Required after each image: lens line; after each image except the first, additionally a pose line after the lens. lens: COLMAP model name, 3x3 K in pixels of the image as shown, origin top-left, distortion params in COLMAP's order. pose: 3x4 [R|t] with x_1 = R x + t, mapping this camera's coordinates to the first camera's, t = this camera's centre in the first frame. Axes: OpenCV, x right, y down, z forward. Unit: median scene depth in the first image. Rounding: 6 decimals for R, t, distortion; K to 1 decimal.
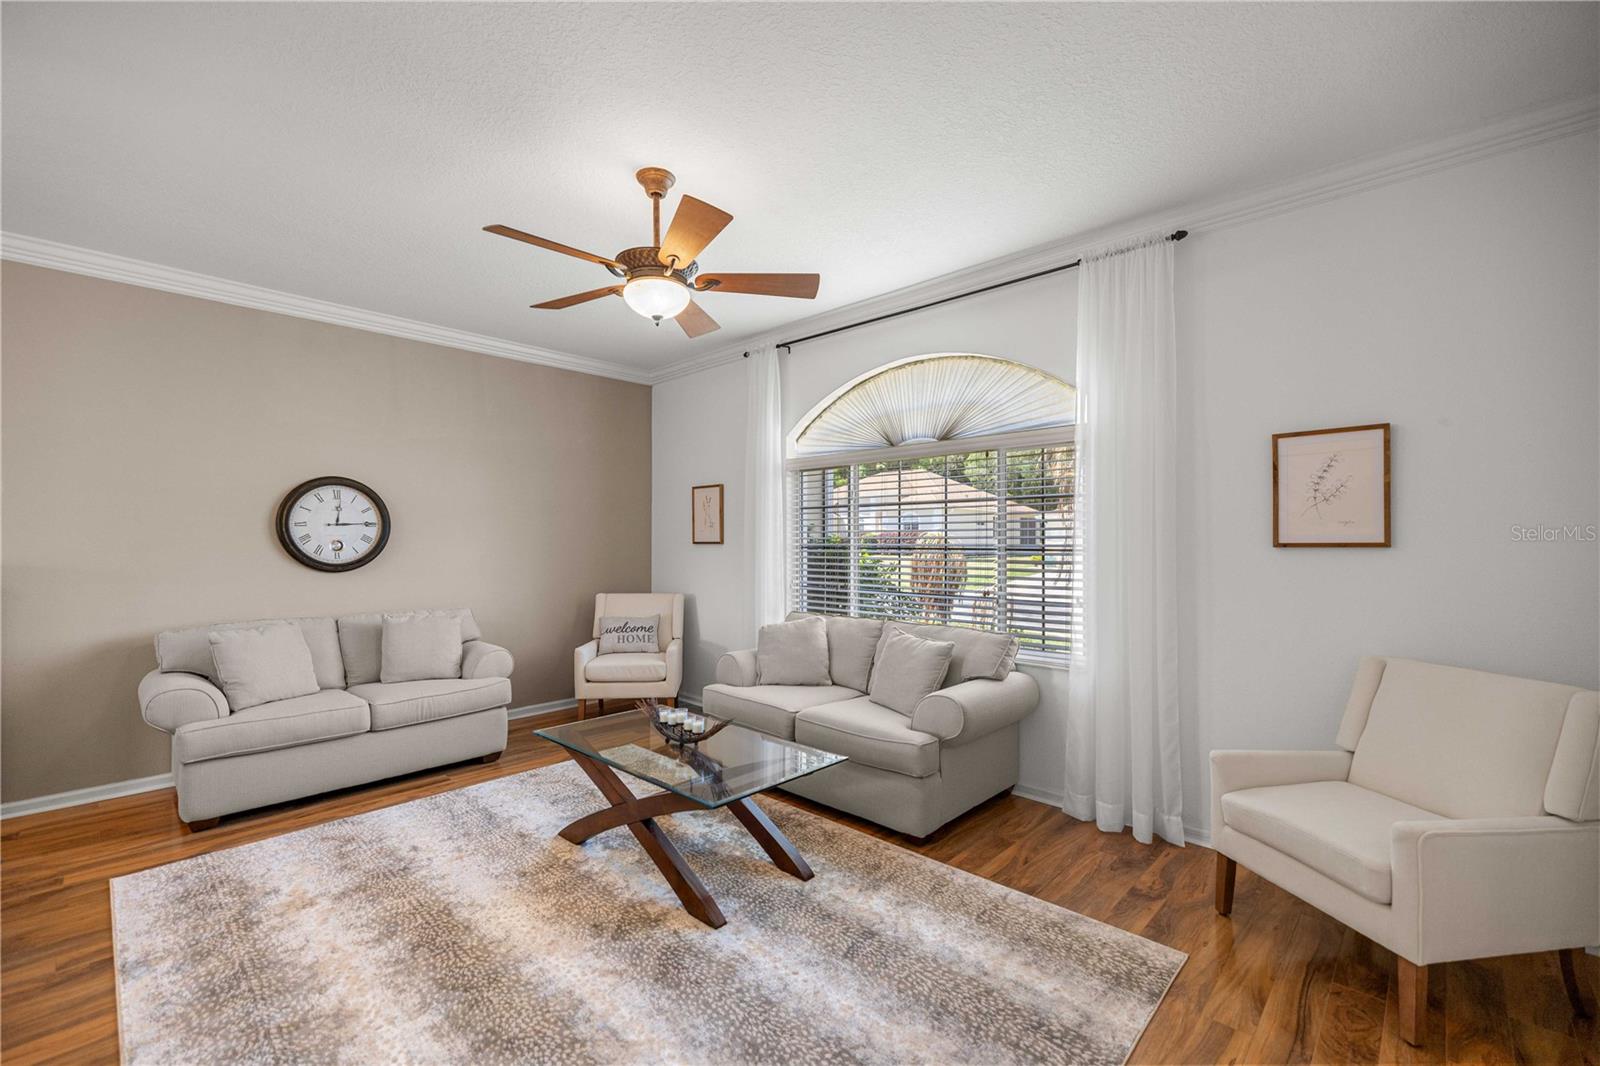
lens RADIAL K [[676.1, 0, 797.7], [0, 676.1, 532.6], [0, 0, 1]] dist [0.005297, -0.000882]
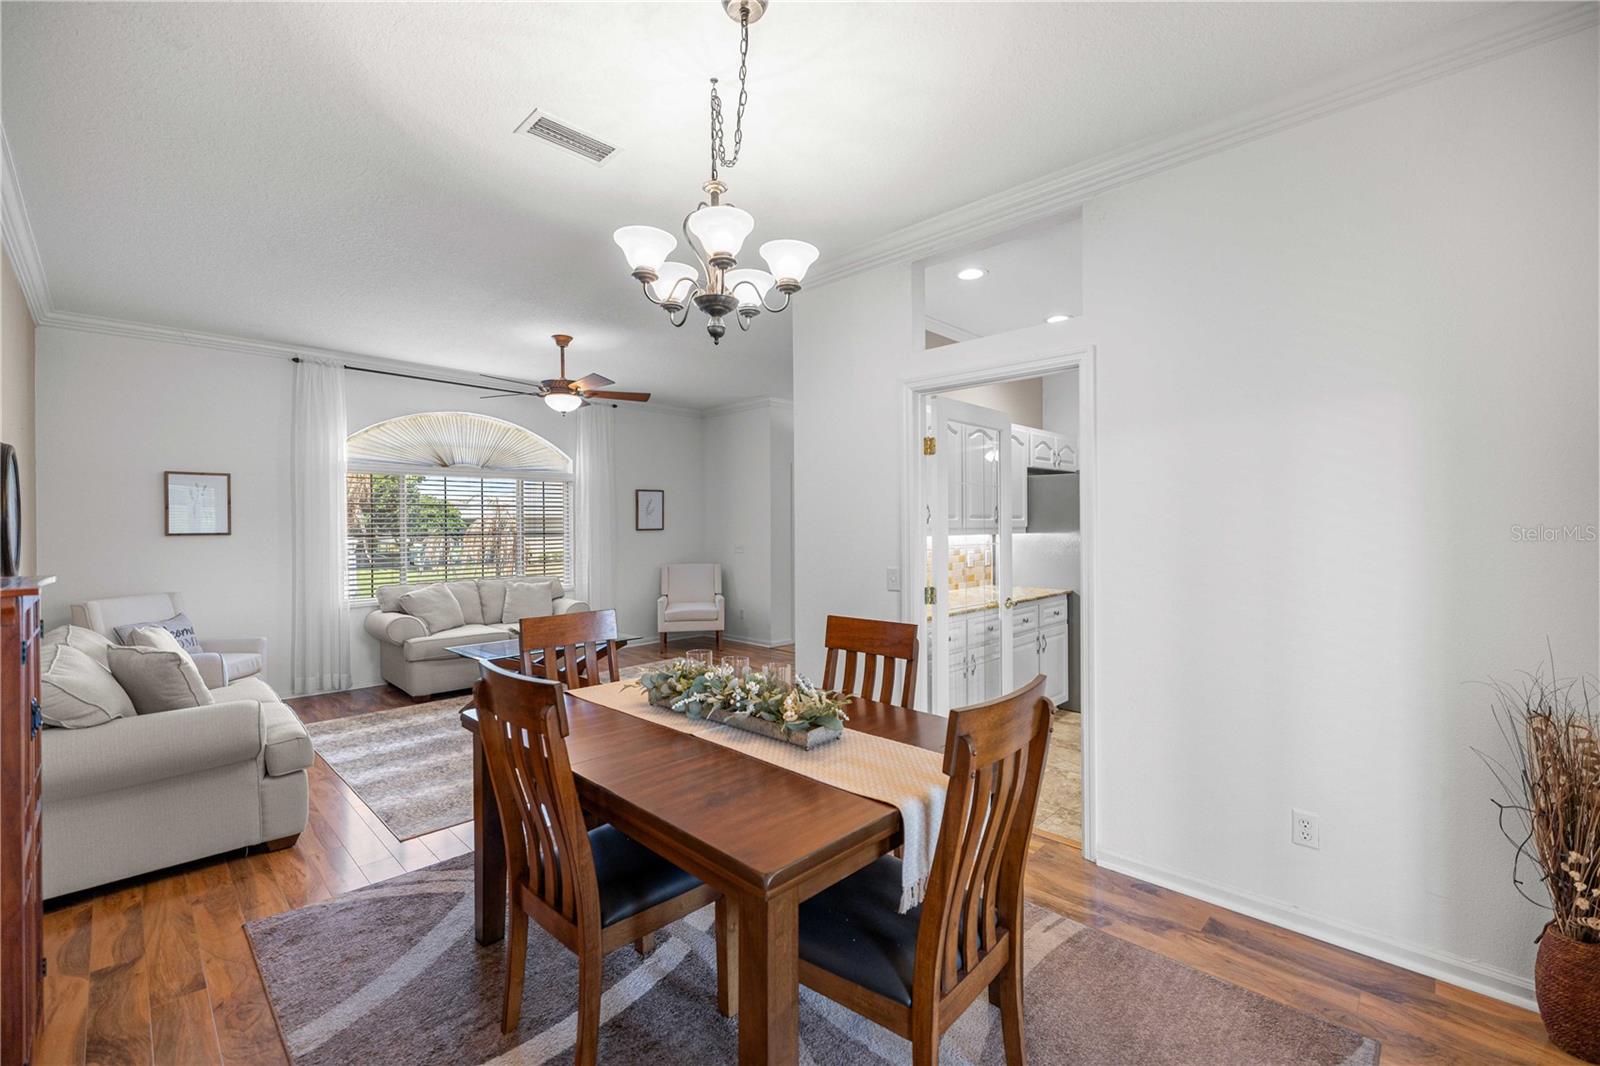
lens RADIAL K [[676.1, 0, 799.2], [0, 676.1, 527.7], [0, 0, 1]] dist [0.005297, -0.000882]
pose [[-0.007075, -0.002351, 0.999972, -1.701031], [-0.004245, 0.999988, 0.002321, 0.000838], [-0.999966, -0.004229, -0.007085, 0.300176]]
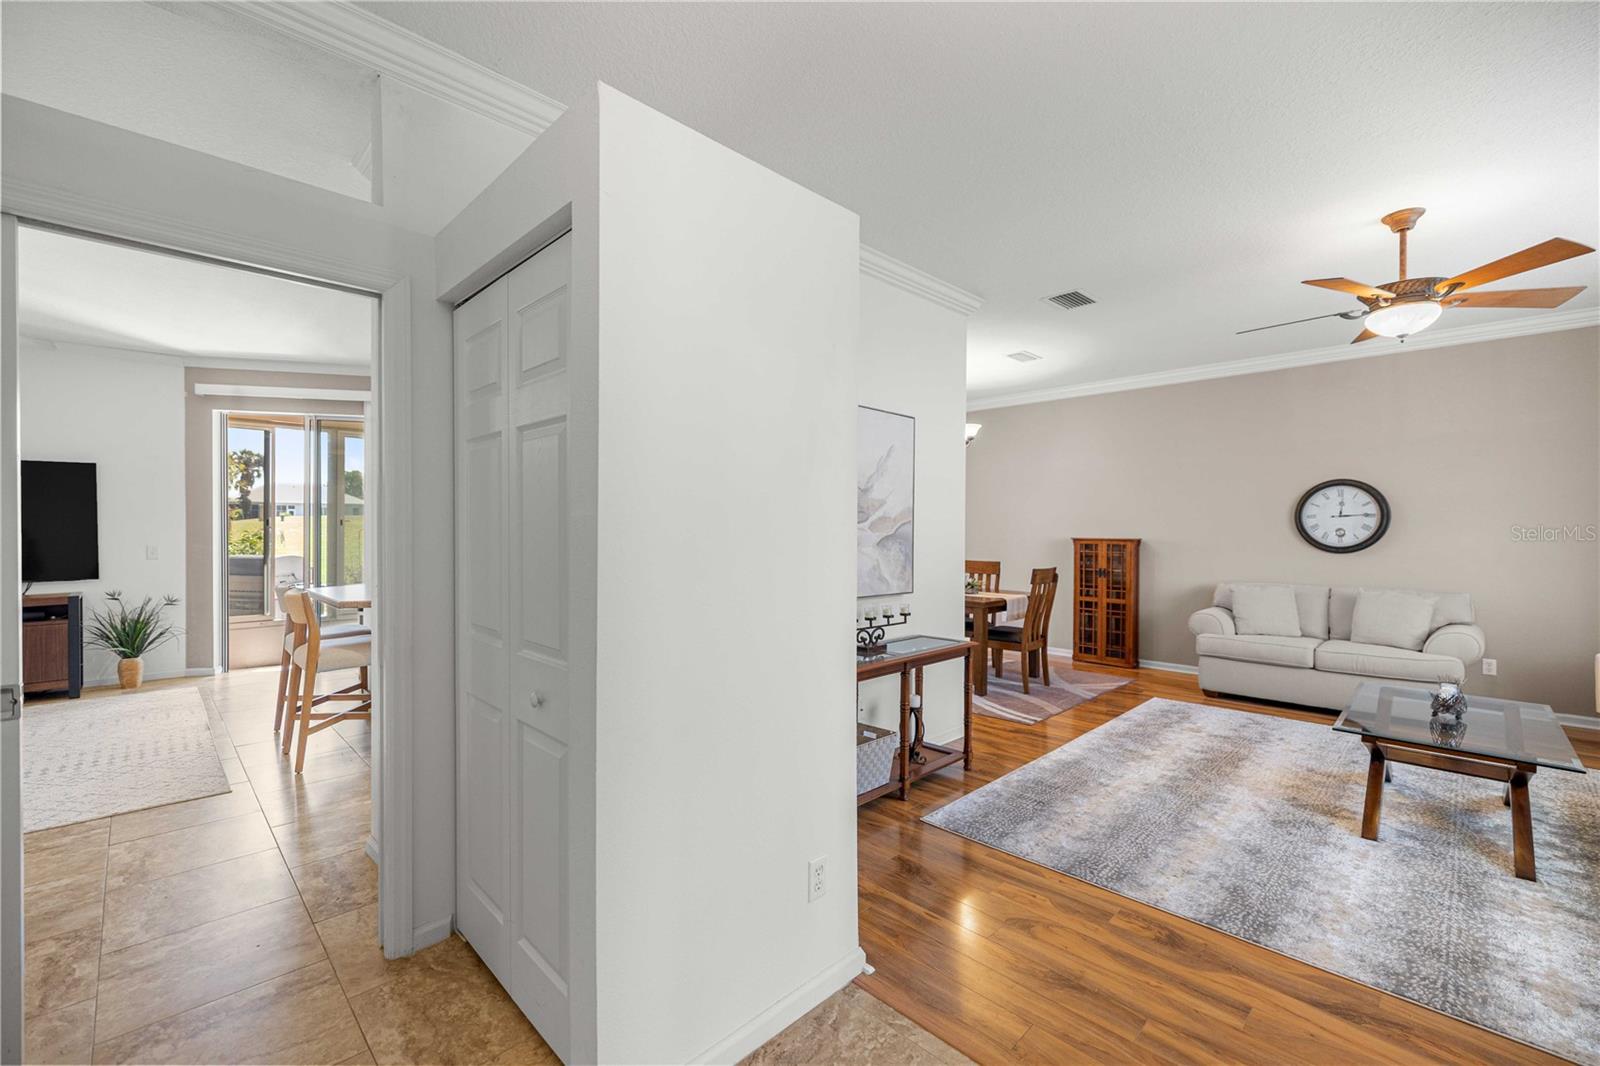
lens RADIAL K [[676.1, 0, 795.3], [0, 676.1, 530.8], [0, 0, 1]] dist [0.005297, -0.000882]
pose [[-0.010195, 0.009166, -0.999906, 0.860064], [0.010511, 0.999904, 0.009059, -0.009459], [0.999893, -0.010417, -0.010290, -0.032170]]
